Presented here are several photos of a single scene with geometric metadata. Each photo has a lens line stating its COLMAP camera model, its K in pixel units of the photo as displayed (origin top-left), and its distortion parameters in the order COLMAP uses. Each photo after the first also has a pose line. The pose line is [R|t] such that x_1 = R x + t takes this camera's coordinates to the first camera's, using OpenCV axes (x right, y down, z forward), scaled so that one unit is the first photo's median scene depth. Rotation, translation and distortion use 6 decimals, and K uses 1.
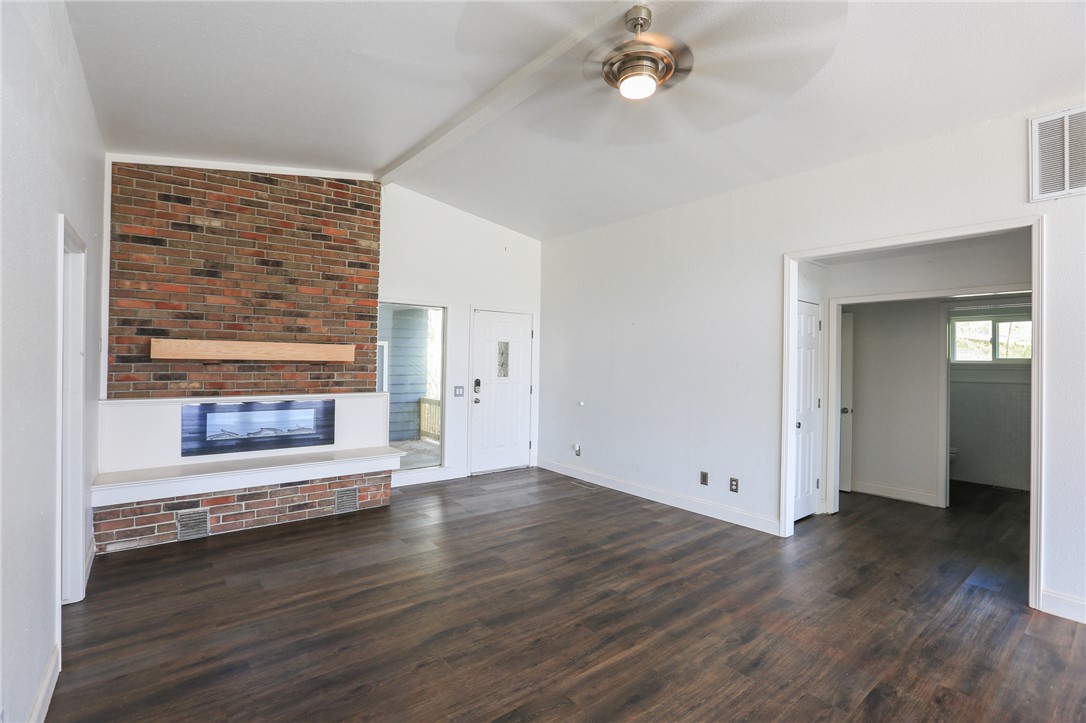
lens RADIAL K [[498.0, 0, 547.7], [0, 498.0, 355.0], [0, 0, 1]] dist [-0.033104, 0.006482]
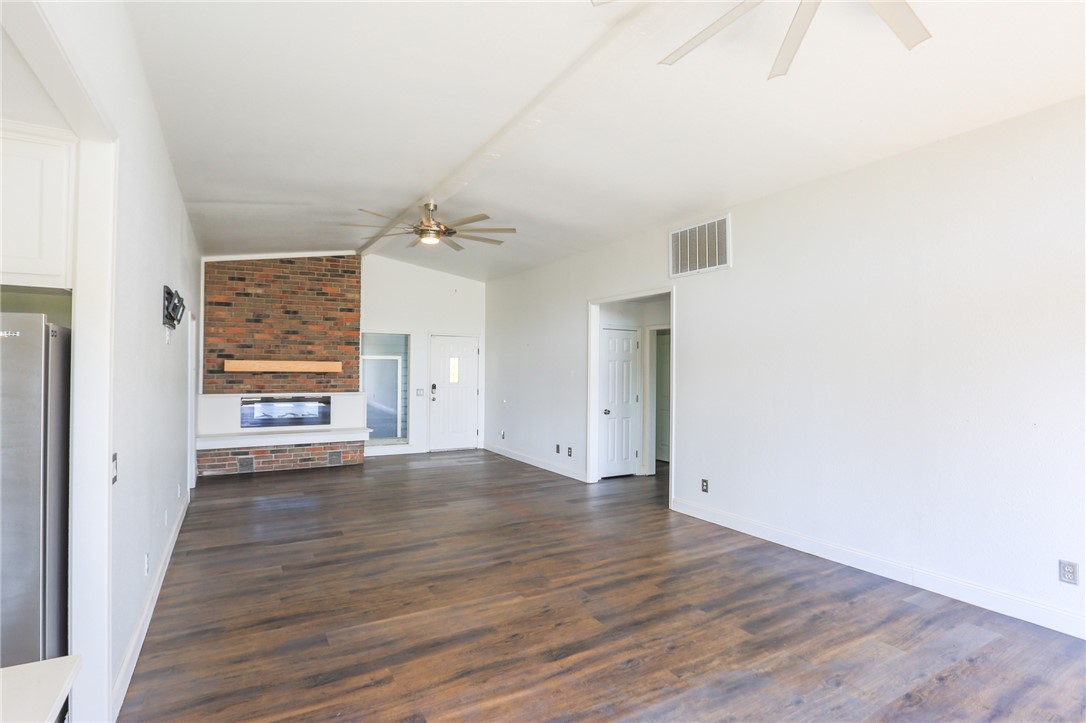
lens RADIAL K [[540.5, 0, 550.8], [0, 540.5, 355.8], [0, 0, 1]] dist [-0.045418, 0.003570]
pose [[0.990383, -0.012050, -0.137827, 0.553700], [0.009821, 0.999810, -0.016847, -0.003916], [0.138004, 0.015331, 0.990313, -0.660498]]
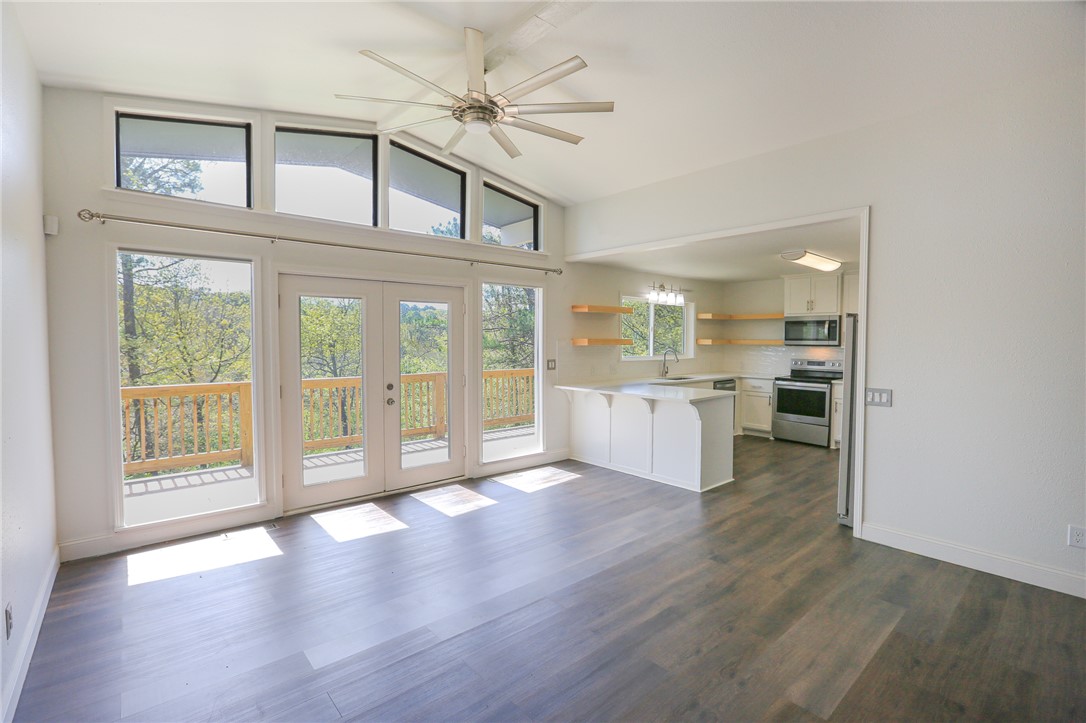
lens RADIAL K [[498.0, 0, 545.4], [0, 498.0, 362.5], [0, 0, 1]] dist [-0.033104, 0.006482]
pose [[-0.998877, -0.011616, -0.045939, 0.651924], [-0.013353, 0.999201, 0.037677, 0.010257], [0.045465, 0.038248, -0.998233, 0.520494]]
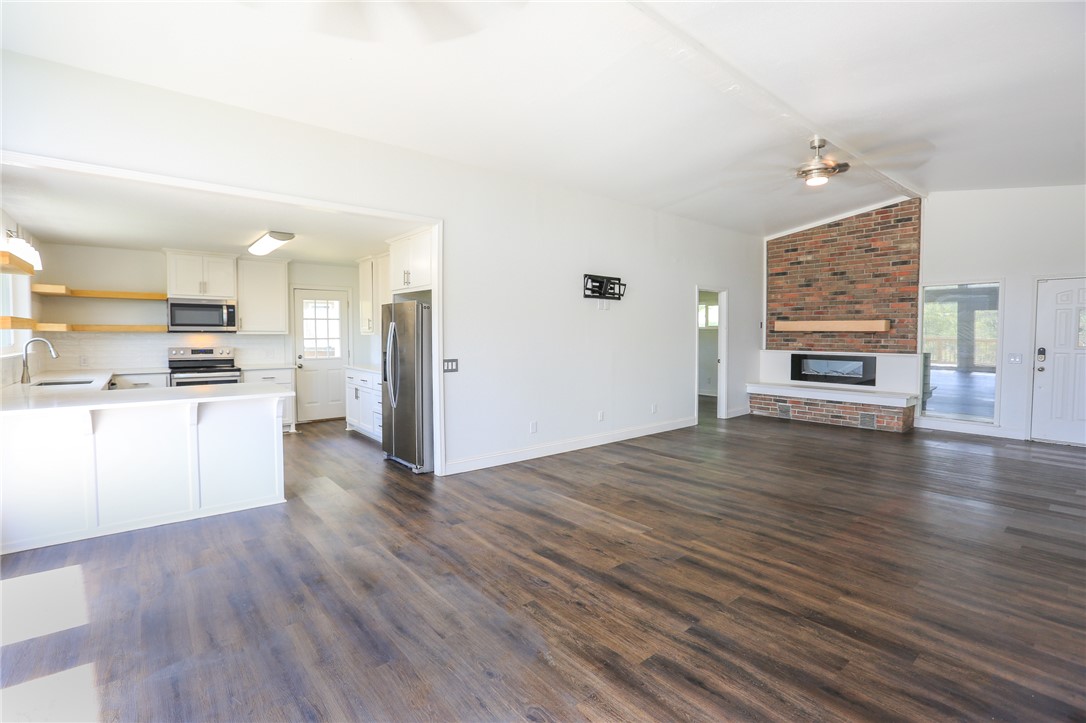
lens RADIAL K [[498.0, 0, 534.3], [0, 498.0, 355.2], [0, 0, 1]] dist [-0.033104, 0.006482]
pose [[0.014730, 0.030323, -0.999432, 1.149903], [0.007472, 0.999509, 0.030436, 0.034756], [0.999864, -0.007916, 0.014496, -0.070781]]
